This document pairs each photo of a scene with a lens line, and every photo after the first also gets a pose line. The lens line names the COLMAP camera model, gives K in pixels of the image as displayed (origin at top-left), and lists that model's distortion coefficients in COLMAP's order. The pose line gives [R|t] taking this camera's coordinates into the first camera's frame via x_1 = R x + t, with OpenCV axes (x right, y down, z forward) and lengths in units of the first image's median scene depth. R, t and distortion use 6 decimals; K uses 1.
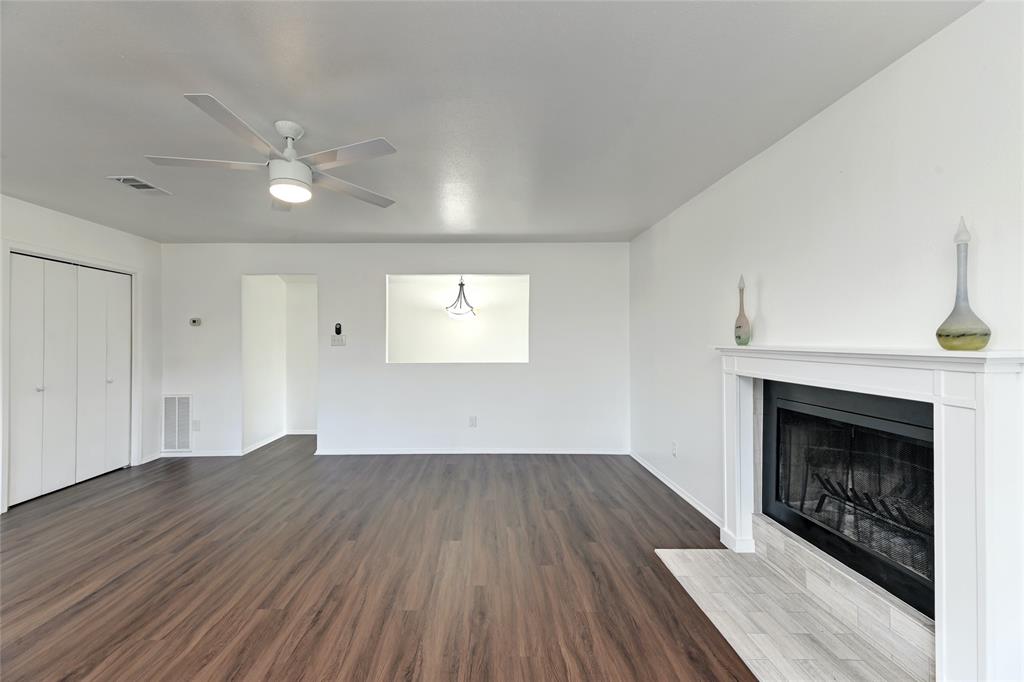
lens RADIAL K [[429.4, 0, 493.5], [0, 429.4, 345.1], [0, 0, 1]] dist [0.014353, -0.003098]
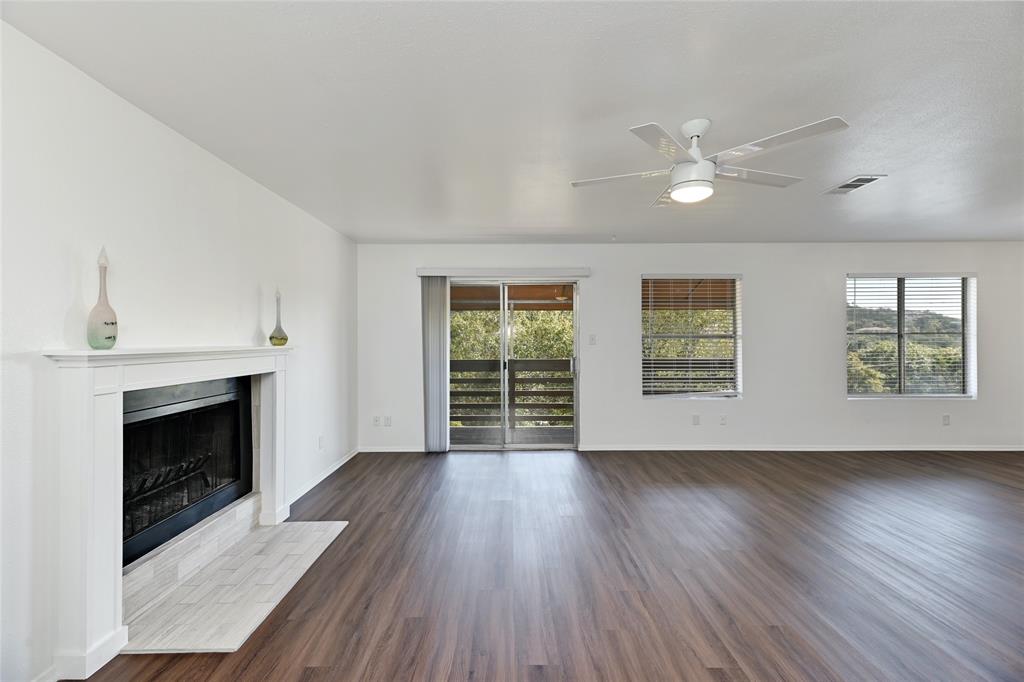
lens RADIAL K [[409.9, 0, 517.6], [0, 409.9, 339.1], [0, 0, 1]] dist [0.013738, -0.001330]
pose [[-0.999941, 0.008880, -0.006288, -0.070825], [0.008814, 0.999906, 0.010463, -0.016719], [0.006380, 0.010407, -0.999925, 1.580124]]
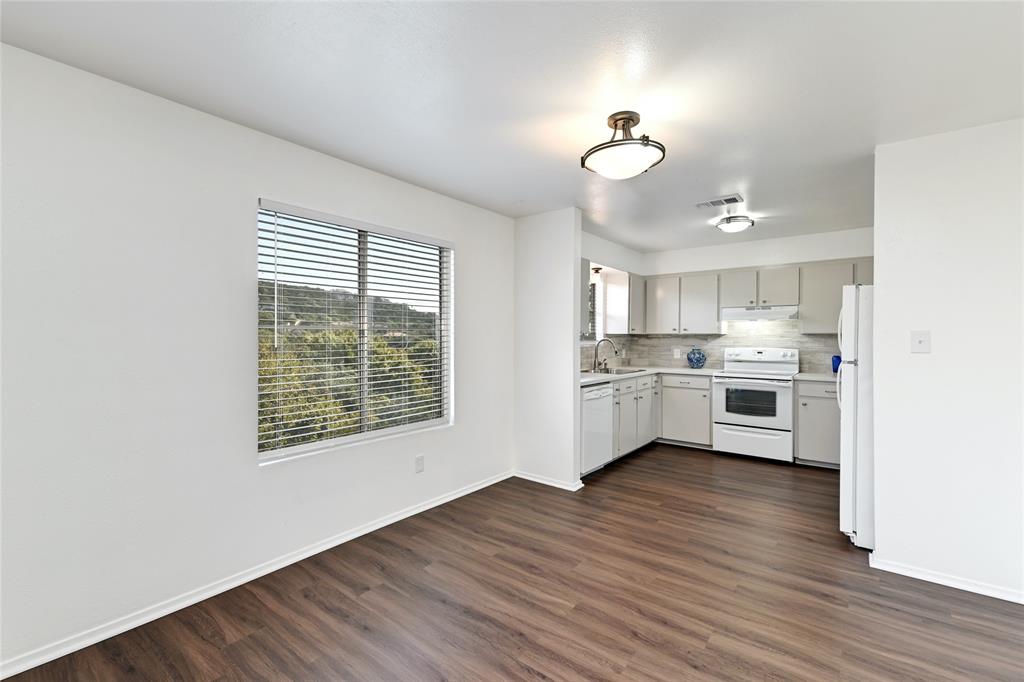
lens RADIAL K [[444.6, 0, 510.7], [0, 444.6, 341.8], [0, 0, 1]] dist [0.018155, -0.006365]
pose [[-0.616713, 0.010082, -0.787123, -1.066494], [-0.009872, 0.999740, 0.020540, 0.000588], [0.787126, 0.020437, -0.616453, 0.795608]]
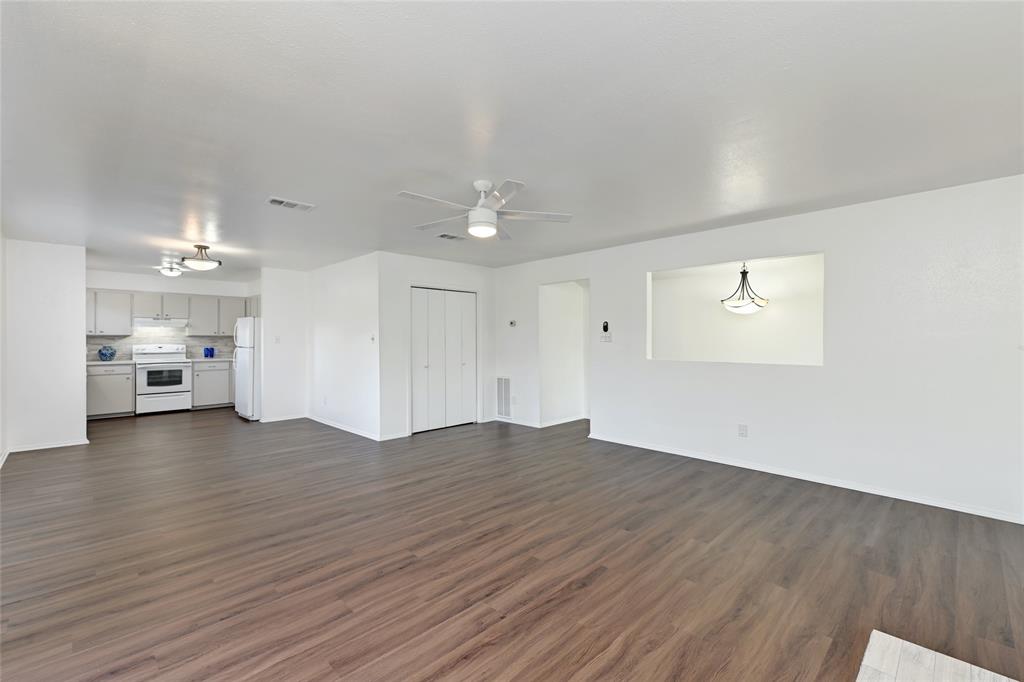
lens RADIAL K [[444.6, 0, 509.8], [0, 444.6, 339.6], [0, 0, 1]] dist [0.018155, -0.006365]
pose [[0.700173, 0.006182, -0.713947, 0.486093], [-0.012453, 0.999916, -0.003555, 0.004487], [0.713865, 0.011380, 0.700191, 0.045901]]
